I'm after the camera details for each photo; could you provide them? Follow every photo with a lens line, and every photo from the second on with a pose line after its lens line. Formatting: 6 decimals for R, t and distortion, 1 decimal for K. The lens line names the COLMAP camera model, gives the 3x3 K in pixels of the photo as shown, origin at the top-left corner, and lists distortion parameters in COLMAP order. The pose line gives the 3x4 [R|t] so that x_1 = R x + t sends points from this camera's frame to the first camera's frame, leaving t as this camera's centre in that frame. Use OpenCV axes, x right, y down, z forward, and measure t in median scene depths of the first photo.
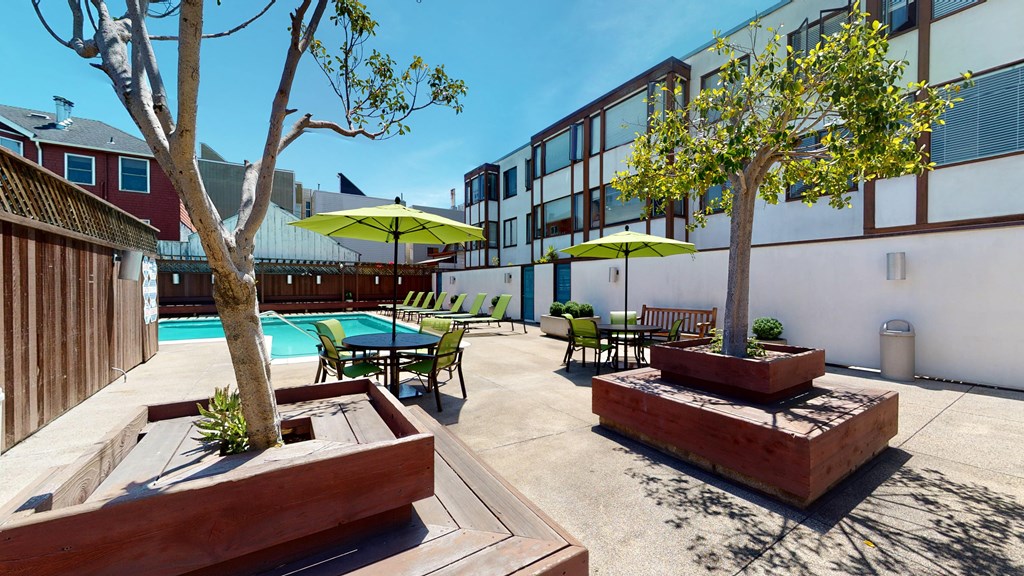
lens RADIAL K [[372.7, 0, 513.1], [0, 372.7, 292.5], [0, 0, 1]] dist [0.000230, -0.000030]
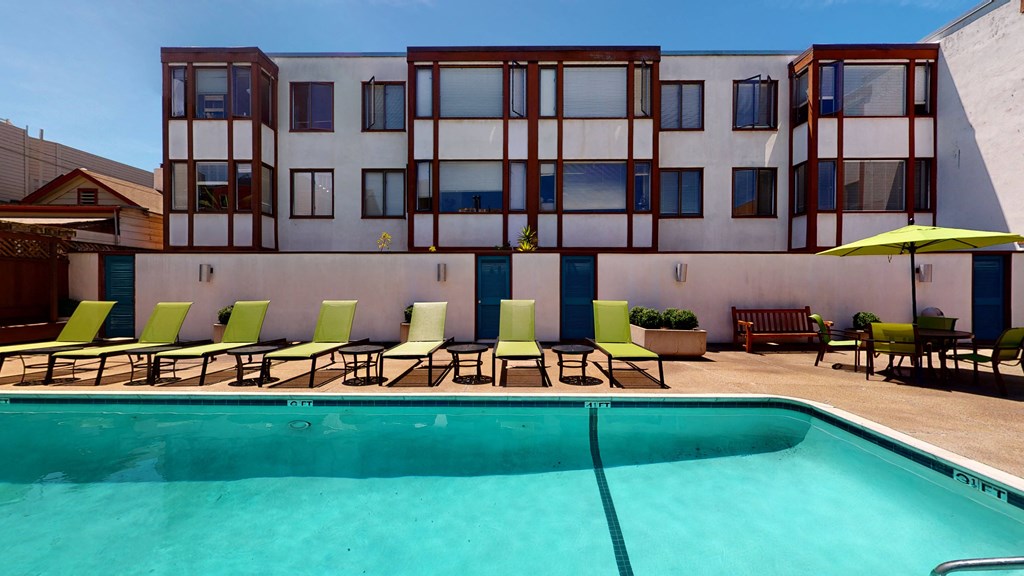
lens RADIAL K [[372.7, 0, 513.1], [0, 372.7, 292.5], [0, 0, 1]] dist [0.000230, -0.000030]
pose [[0.554895, -0.006029, 0.831899, -0.420903], [0.010716, 0.999943, 0.000099, -0.008224], [-0.831852, 0.008859, 0.554927, 0.582532]]
